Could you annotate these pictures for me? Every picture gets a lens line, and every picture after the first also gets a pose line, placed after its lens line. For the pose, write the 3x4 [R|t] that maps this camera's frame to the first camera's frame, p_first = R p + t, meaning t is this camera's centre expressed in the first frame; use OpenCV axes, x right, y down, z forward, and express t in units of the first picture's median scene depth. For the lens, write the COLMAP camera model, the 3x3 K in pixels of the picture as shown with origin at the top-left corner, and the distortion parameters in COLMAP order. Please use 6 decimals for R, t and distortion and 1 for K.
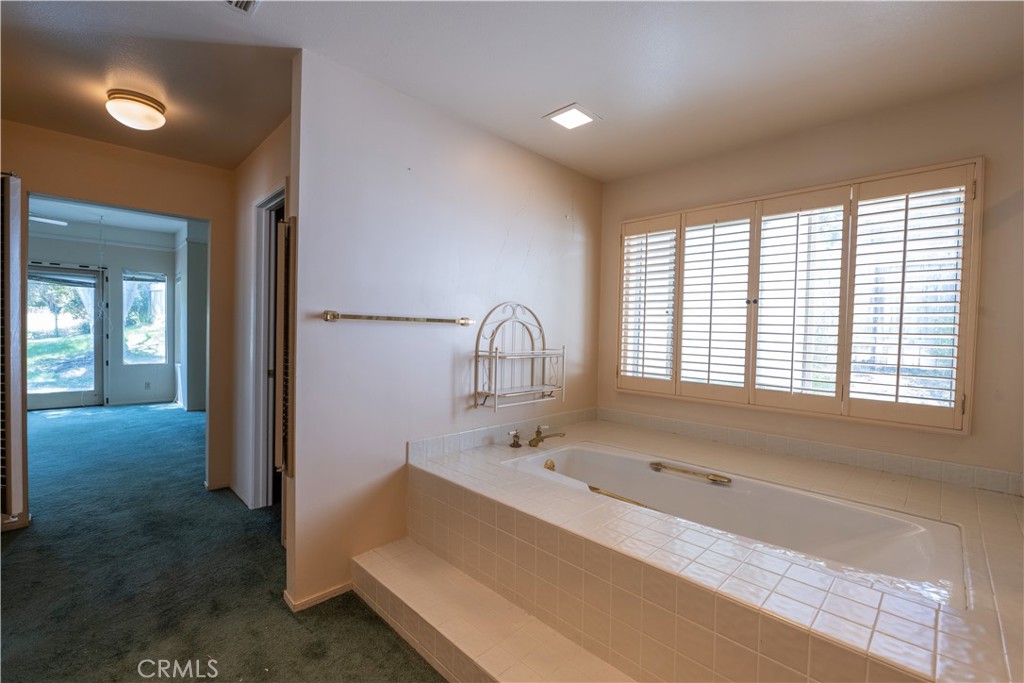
lens RADIAL K [[460.2, 0, 516.7], [0, 460.2, 333.3], [0, 0, 1]] dist [0.038547, -0.000005]
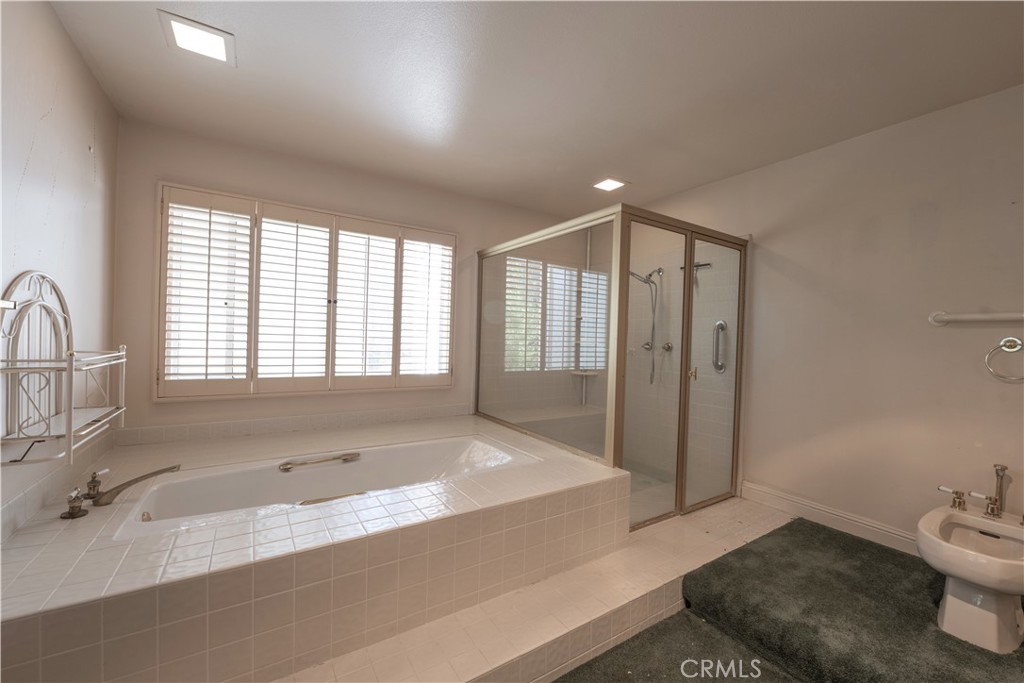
lens RADIAL K [[405.3, 0, 518.1], [0, 405.3, 342.1], [0, 0, 1]] dist [-0.011696, 0.000694]
pose [[0.226738, -0.029253, 0.973516, -0.372186], [-0.019009, 0.999226, 0.034453, -0.011094], [-0.973770, -0.026318, 0.226006, 0.320693]]
